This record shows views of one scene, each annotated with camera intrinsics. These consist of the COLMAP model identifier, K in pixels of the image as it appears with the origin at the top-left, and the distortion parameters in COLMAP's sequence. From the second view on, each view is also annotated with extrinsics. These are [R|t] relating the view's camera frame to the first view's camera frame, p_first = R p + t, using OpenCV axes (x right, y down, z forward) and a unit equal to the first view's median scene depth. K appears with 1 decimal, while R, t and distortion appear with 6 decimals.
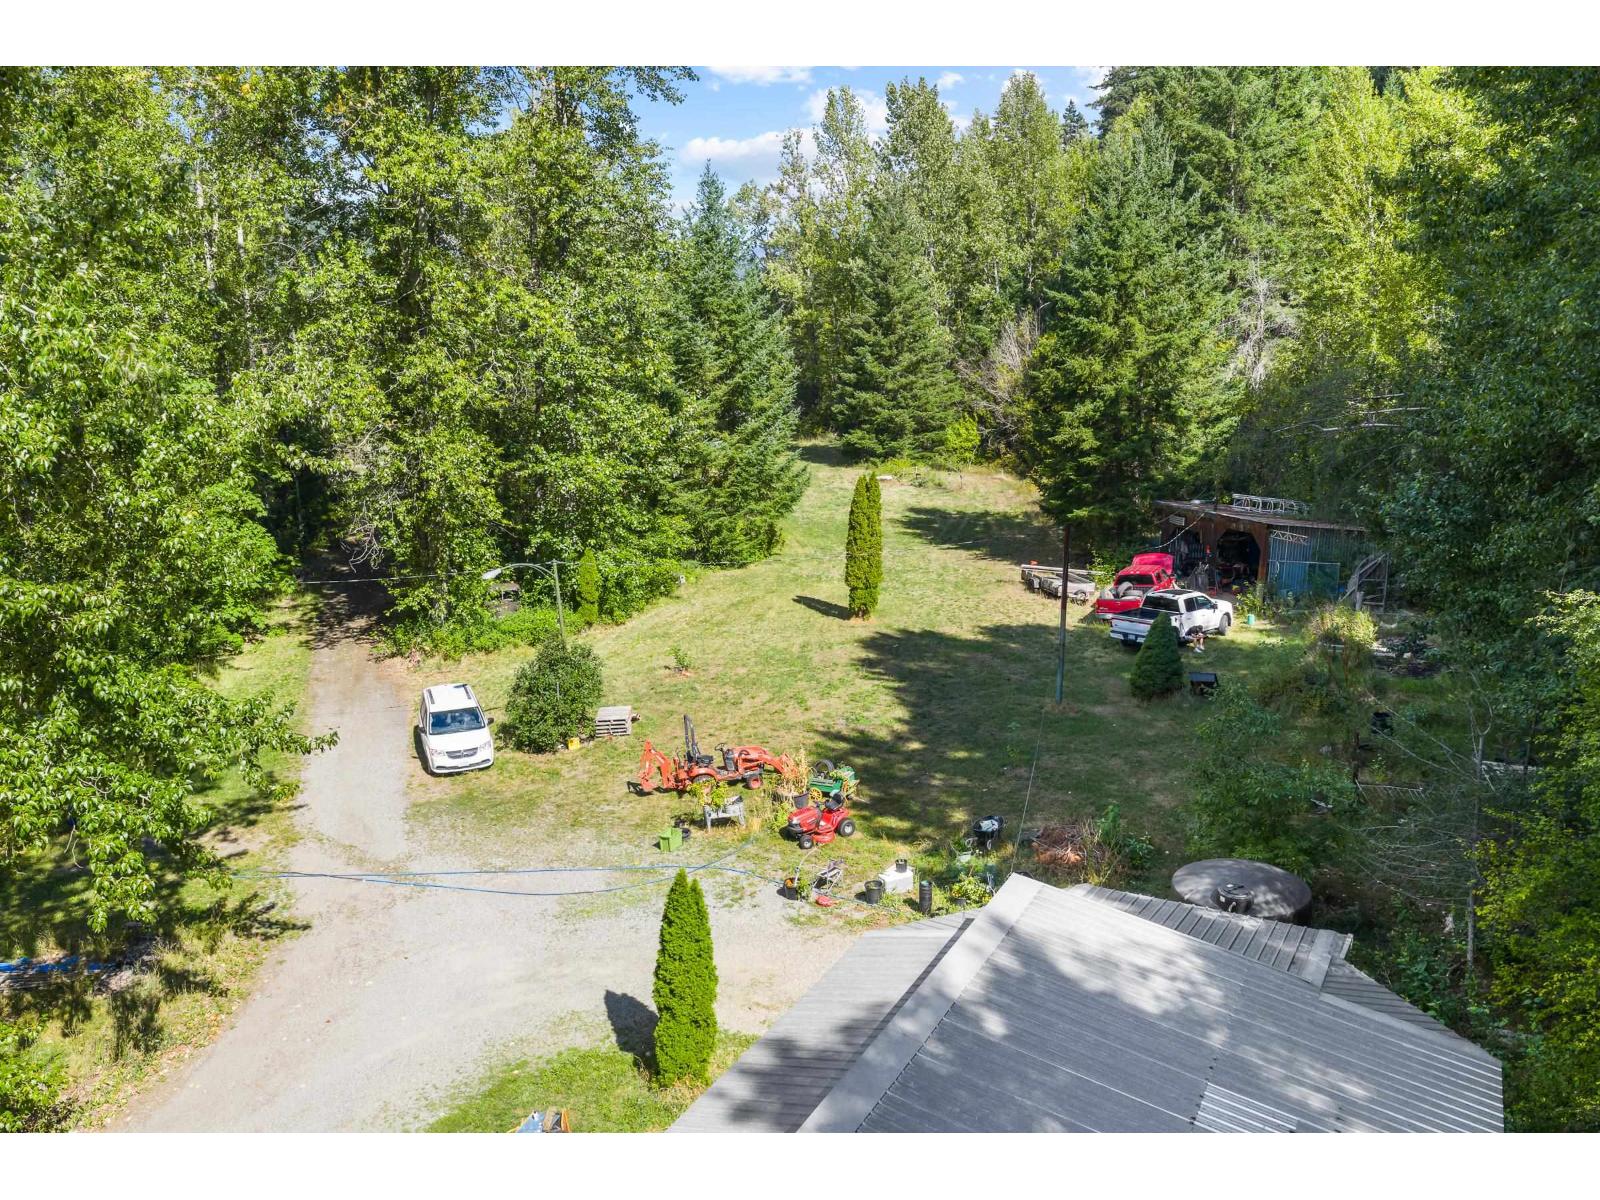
lens RADIAL K [[1272.9, 0, 800.0], [0, 1272.9, 600.0], [0, 0, 1]] dist [-0.000706, -0.011251]
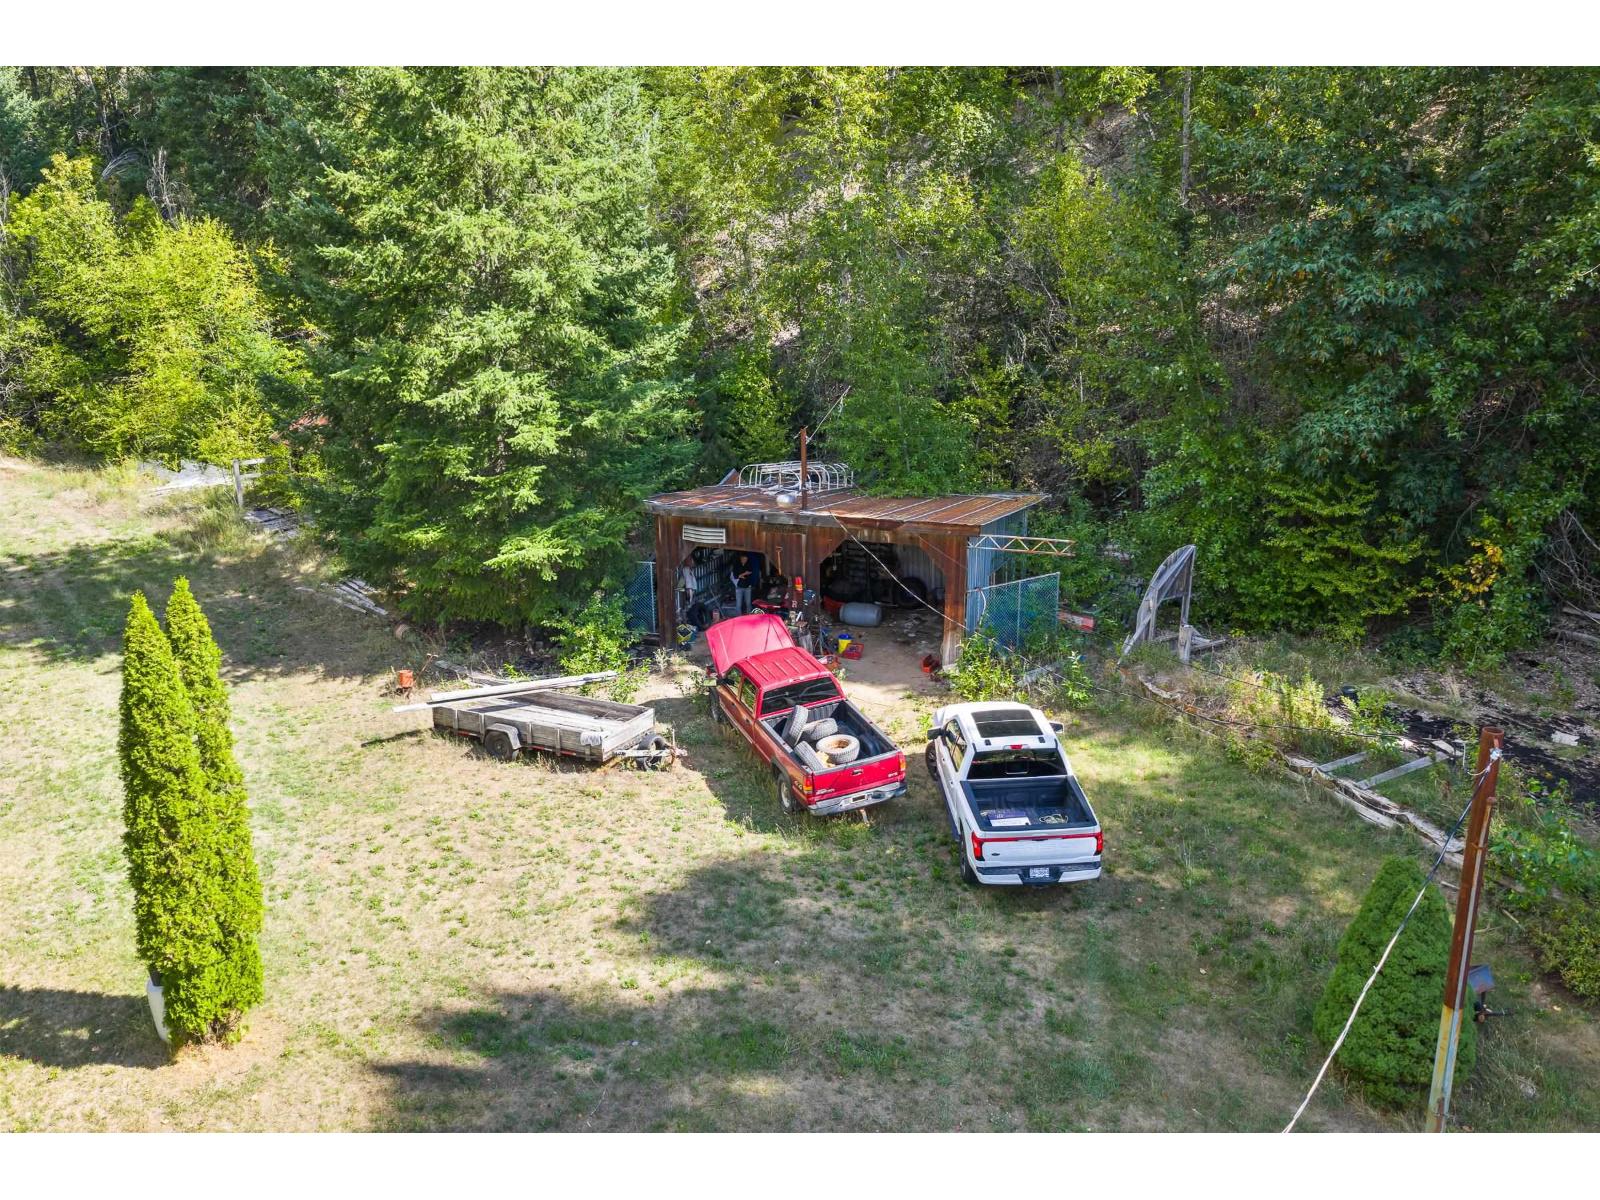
lens RADIAL K [[1272.9, 0, 800.0], [0, 1272.9, 600.0], [0, 0, 1]] dist [-0.000706, -0.011251]
pose [[0.631705, -0.224196, 0.742081, -0.038043], [0.165710, 0.974193, 0.153259, -0.063934], [-0.757290, 0.026156, 0.652554, 0.373030]]
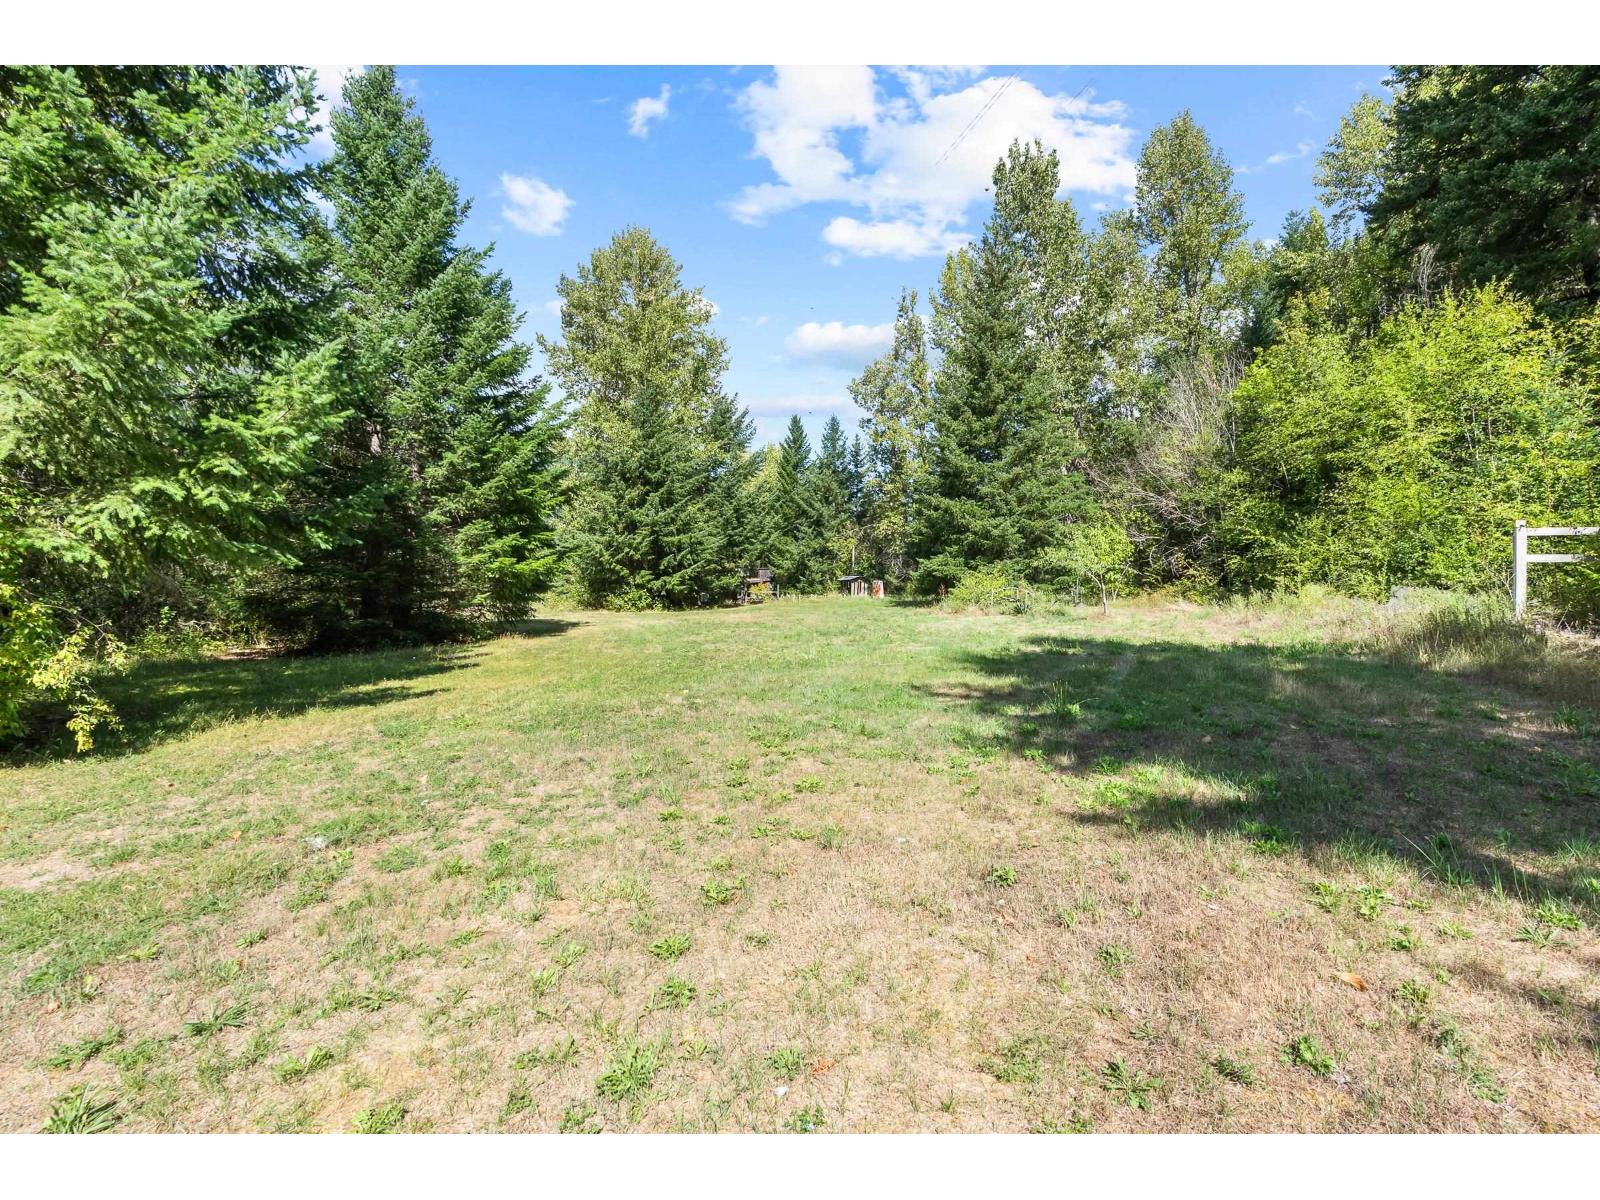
lens RADIAL K [[681.4, 0, 811.7], [0, 681.4, 600.7], [0, 0, 1]] dist [-0.002756, -0.000715]
pose [[0.964466, 0.002677, -0.264193, 0.077655], [-0.054953, 0.980112, -0.190683, -0.033374], [0.258428, 0.198425, 0.945432, 0.643066]]
